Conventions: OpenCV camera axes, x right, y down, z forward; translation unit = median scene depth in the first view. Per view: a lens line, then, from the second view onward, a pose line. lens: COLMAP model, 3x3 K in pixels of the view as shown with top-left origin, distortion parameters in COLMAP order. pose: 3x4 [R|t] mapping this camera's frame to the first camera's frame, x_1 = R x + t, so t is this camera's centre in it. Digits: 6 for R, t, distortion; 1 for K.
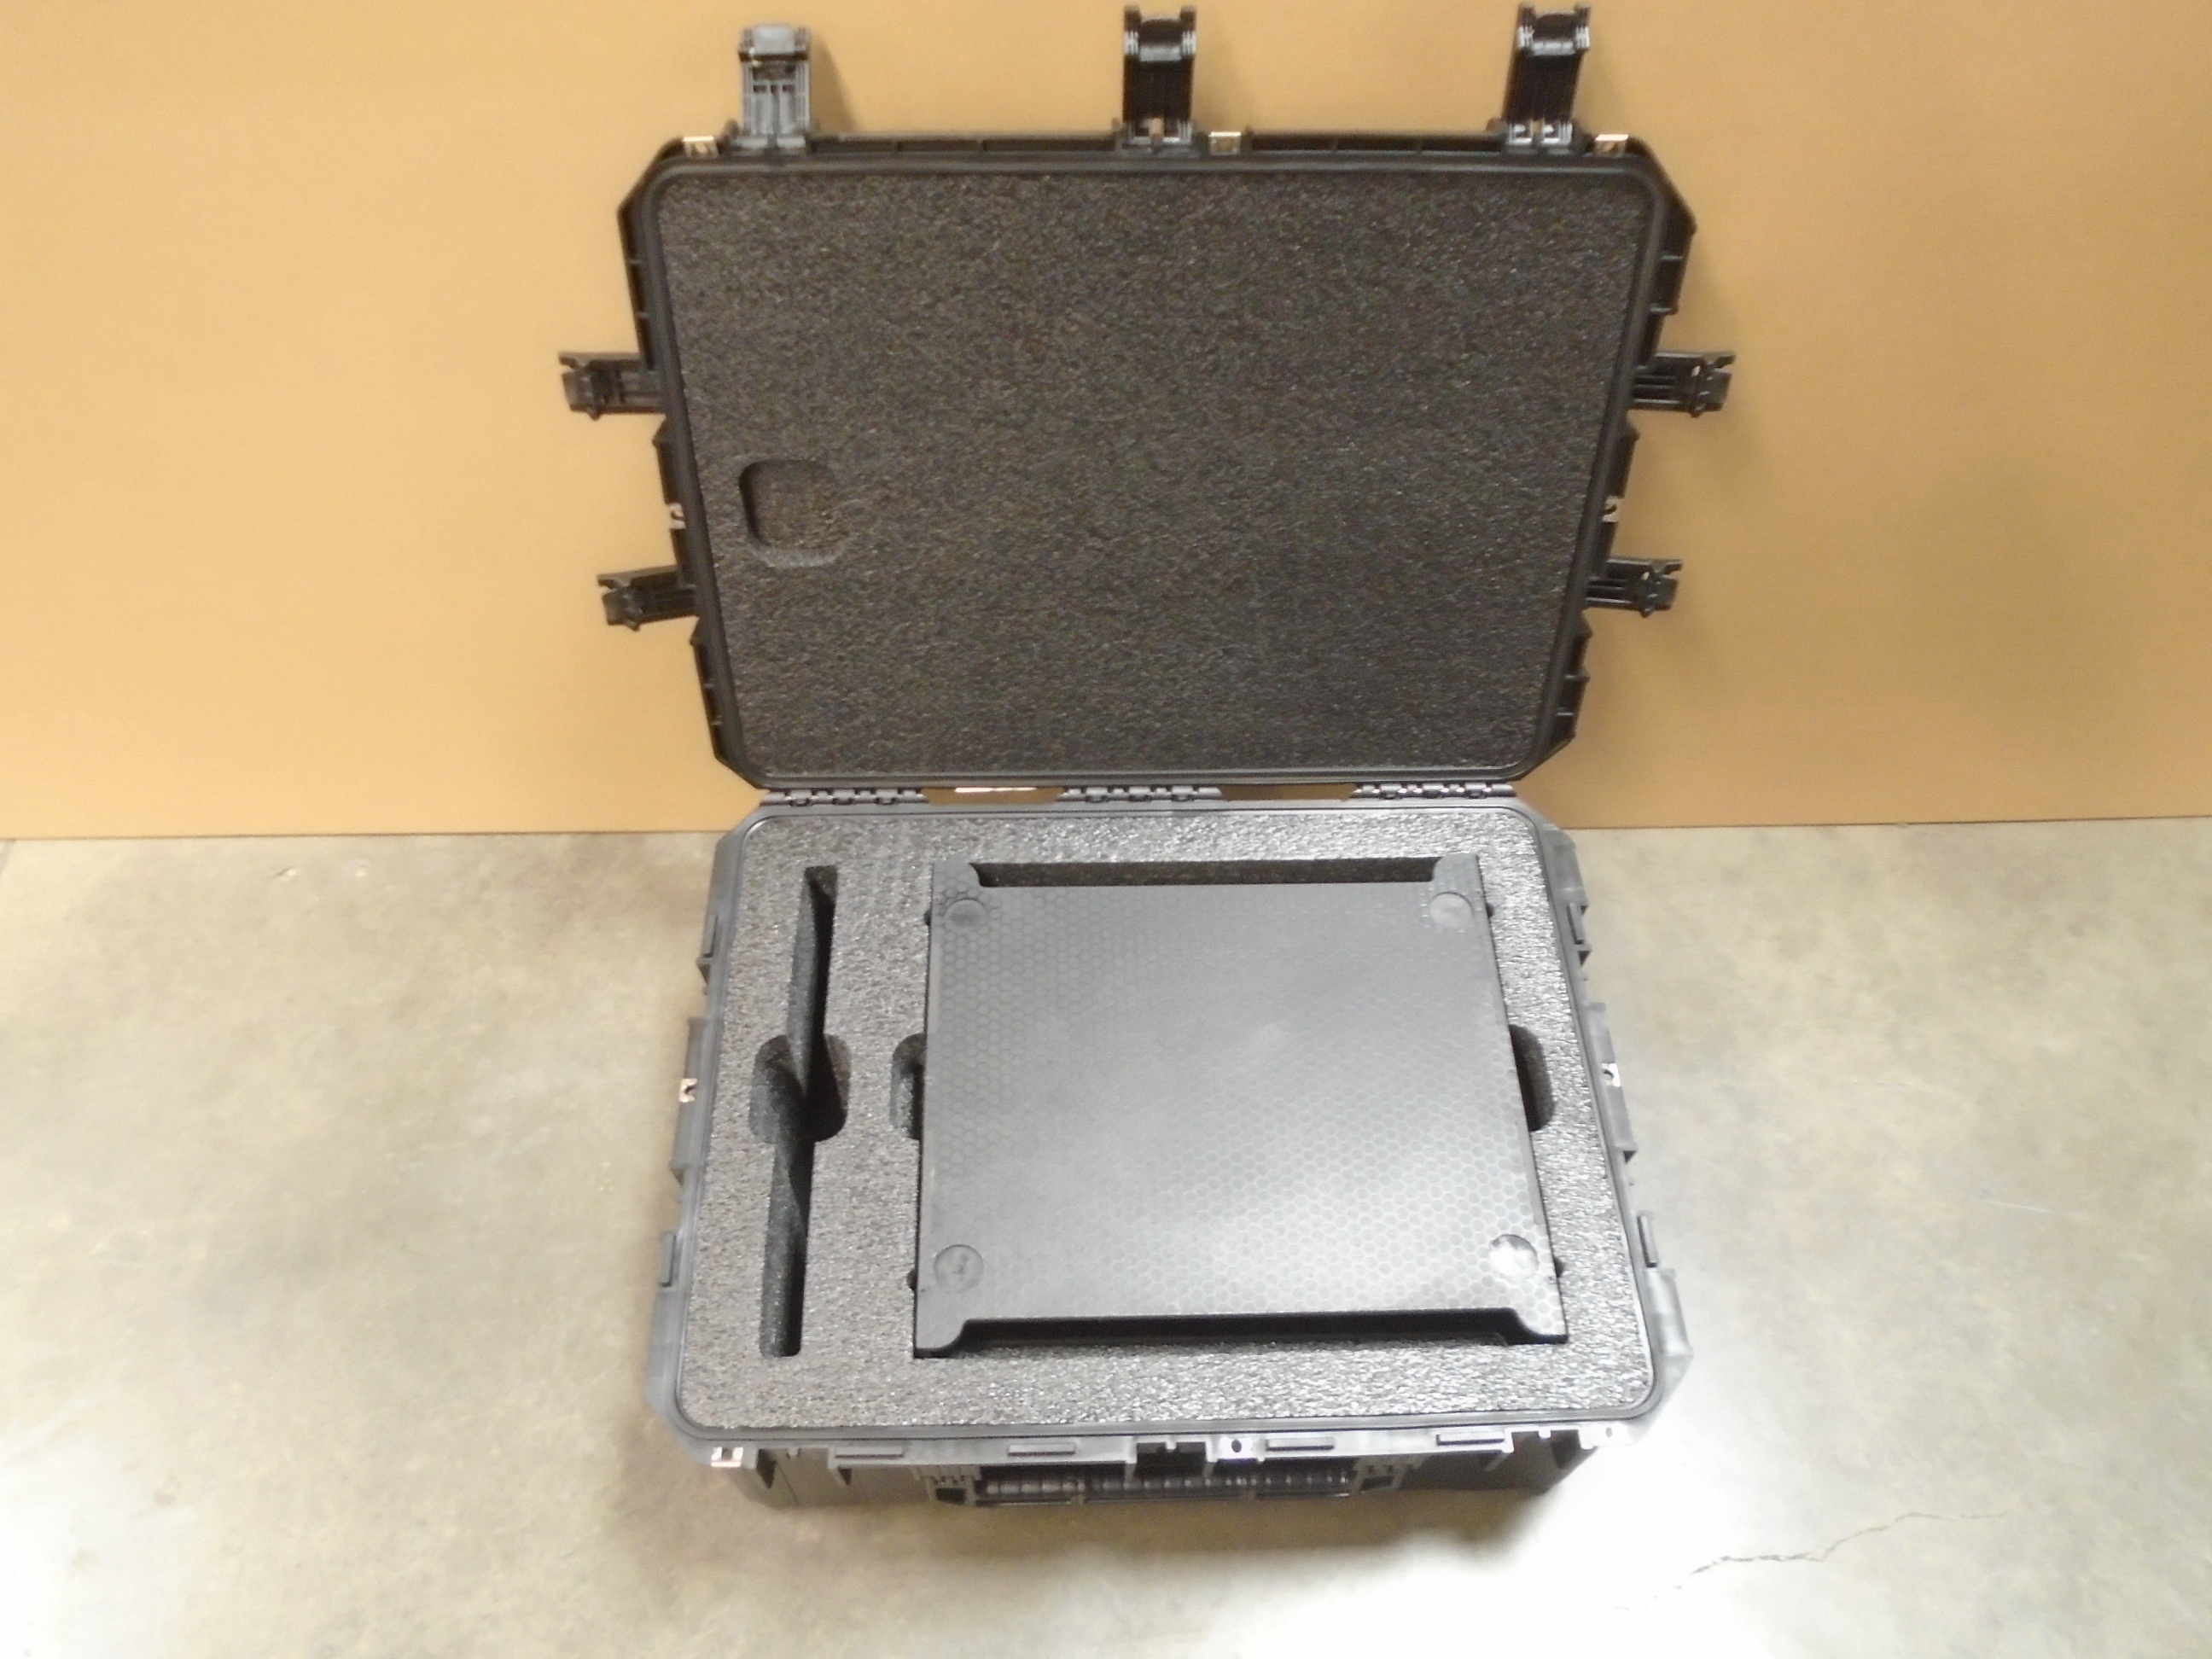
lens RADIAL K [[1708.1, 0, 1090.8], [0, 1708.1, 824.9], [0, 0, 1]] dist [-0.005143, -0.001746]
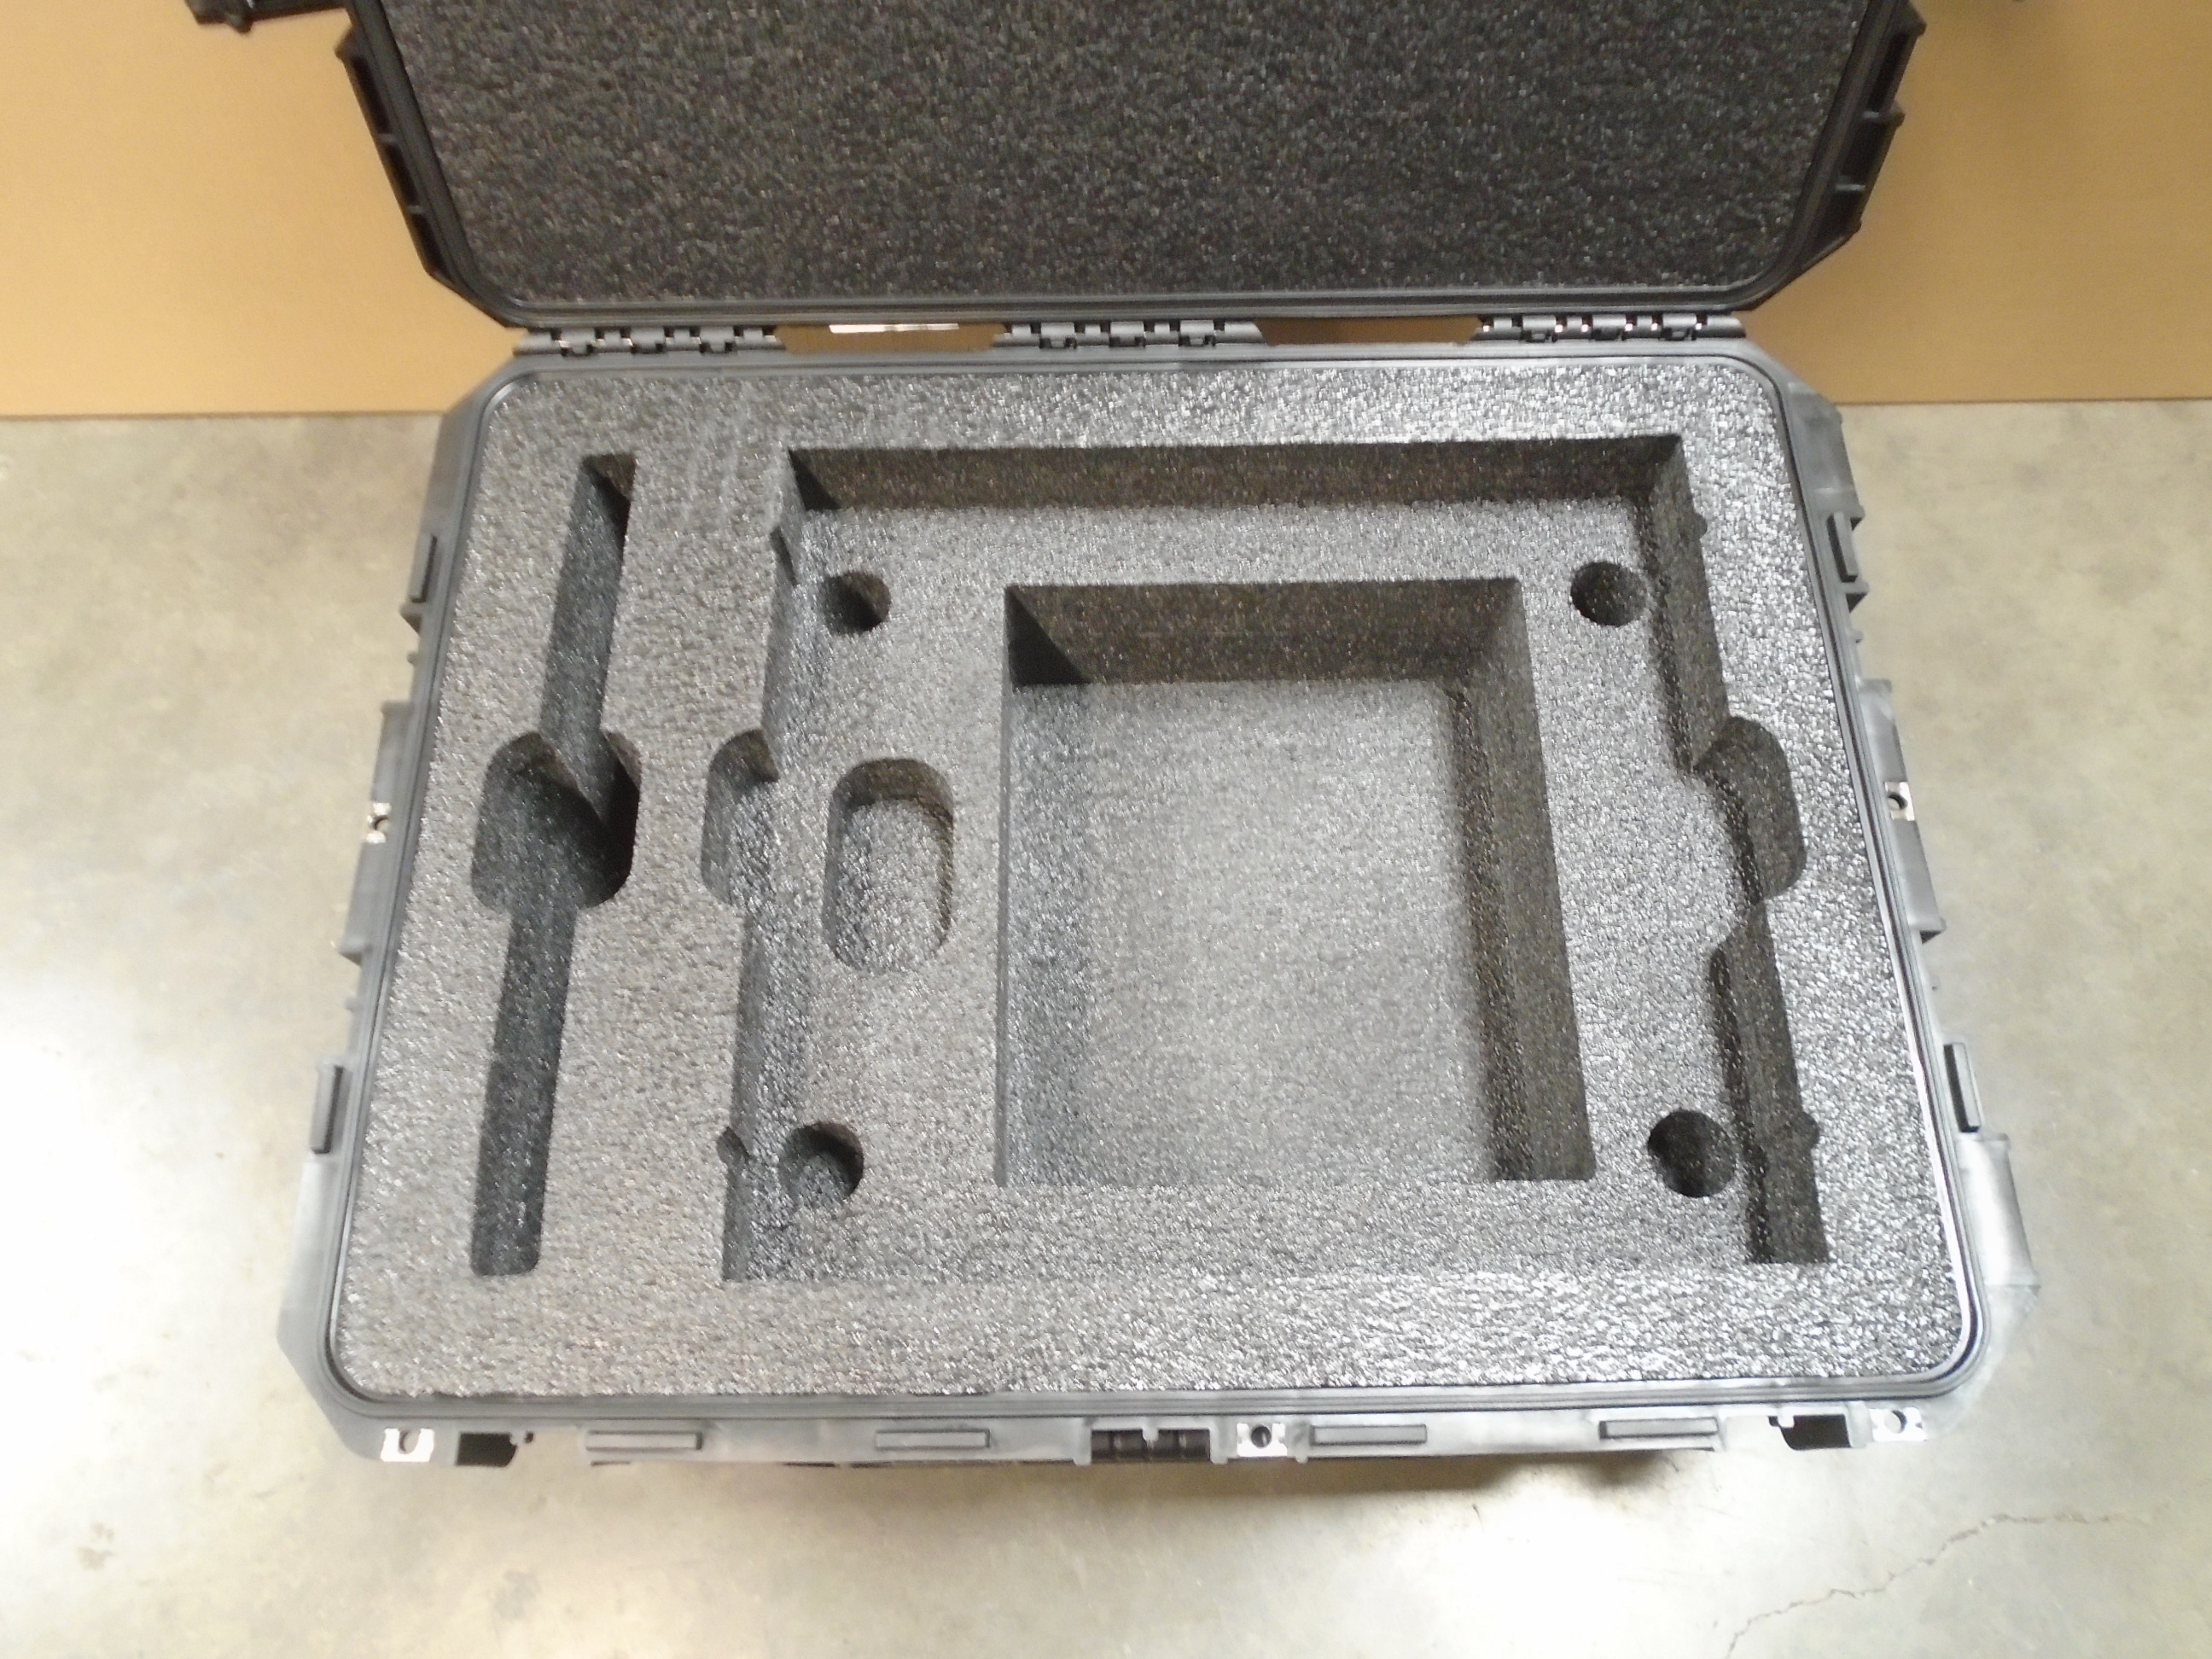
lens RADIAL K [[1708.1, 0, 1093.7], [0, 1708.1, 819.4], [0, 0, 1]] dist [-0.005143, -0.001746]
pose [[0.999683, 0.003717, -0.024883, 0.034560], [0.001618, 0.977481, 0.211017, 0.024345], [0.025107, -0.210991, 0.977166, 0.387981]]
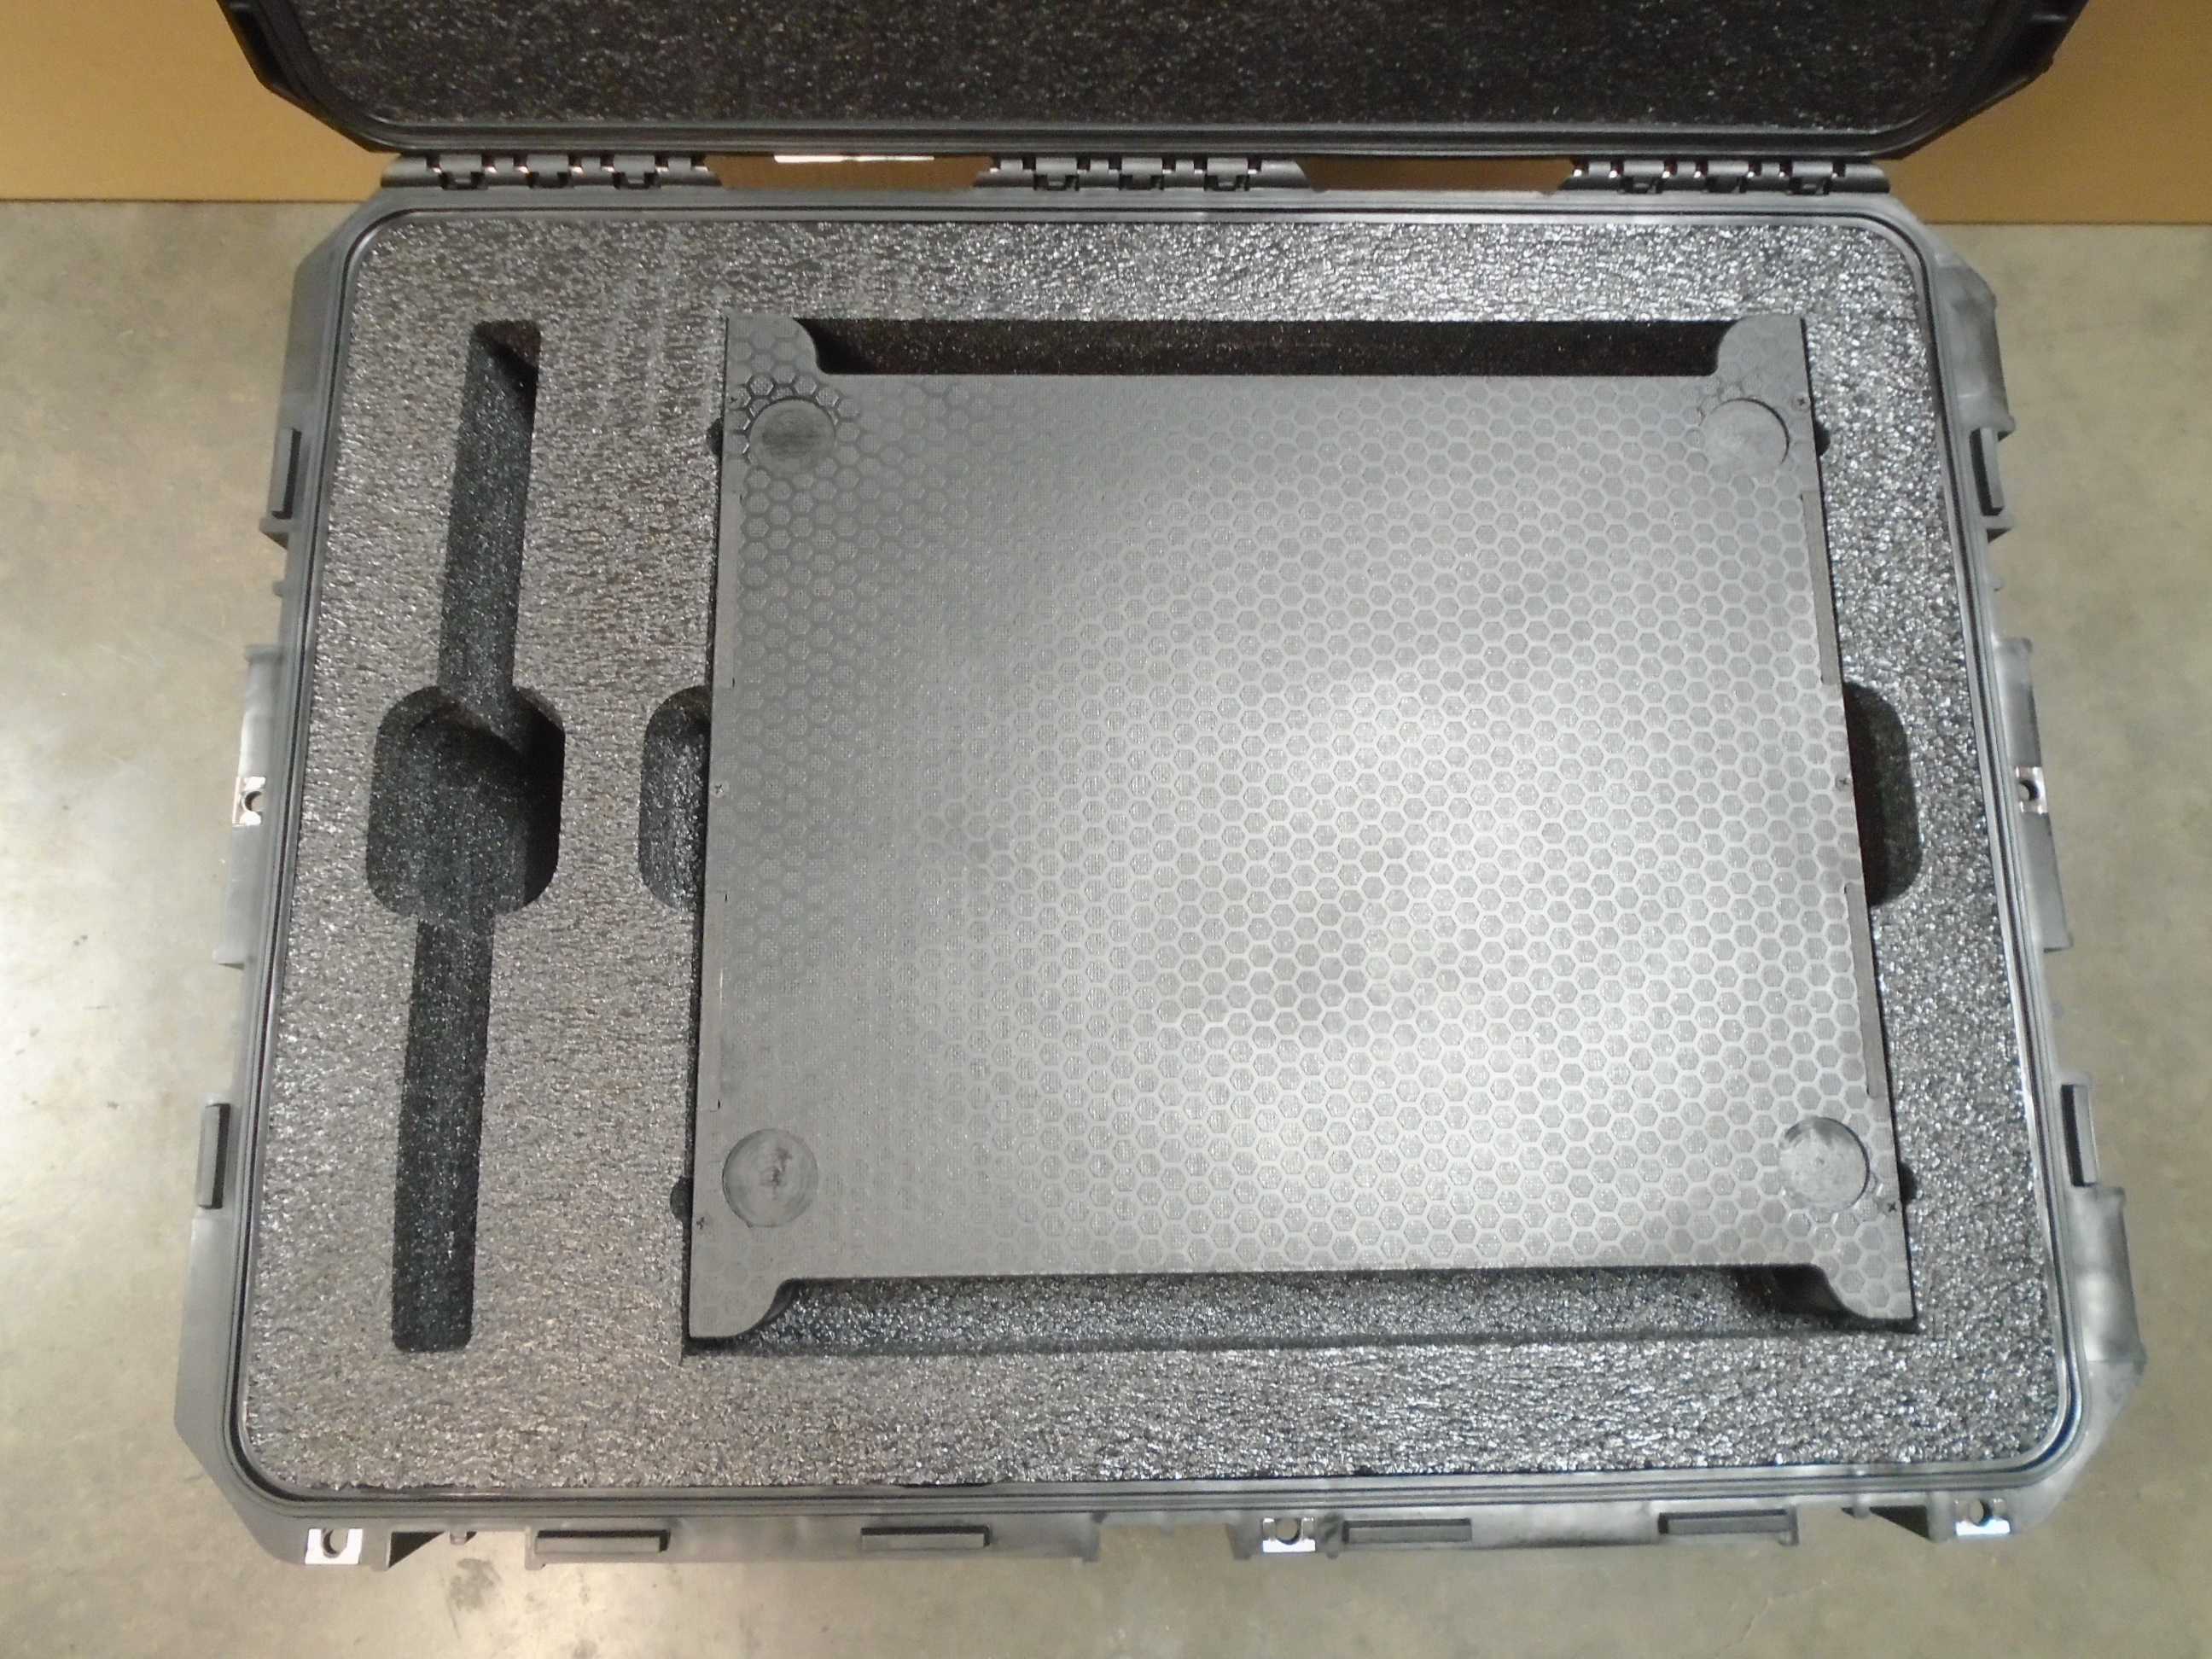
lens RADIAL K [[1708.1, 0, 1099.5], [0, 1708.1, 824.2], [0, 0, 1]] dist [-0.005143, -0.001746]
pose [[0.999859, 0.014044, 0.009160, 0.015200], [-0.016520, 0.918602, 0.394838, -0.042733], [-0.002870, -0.394933, 0.918705, 0.497053]]
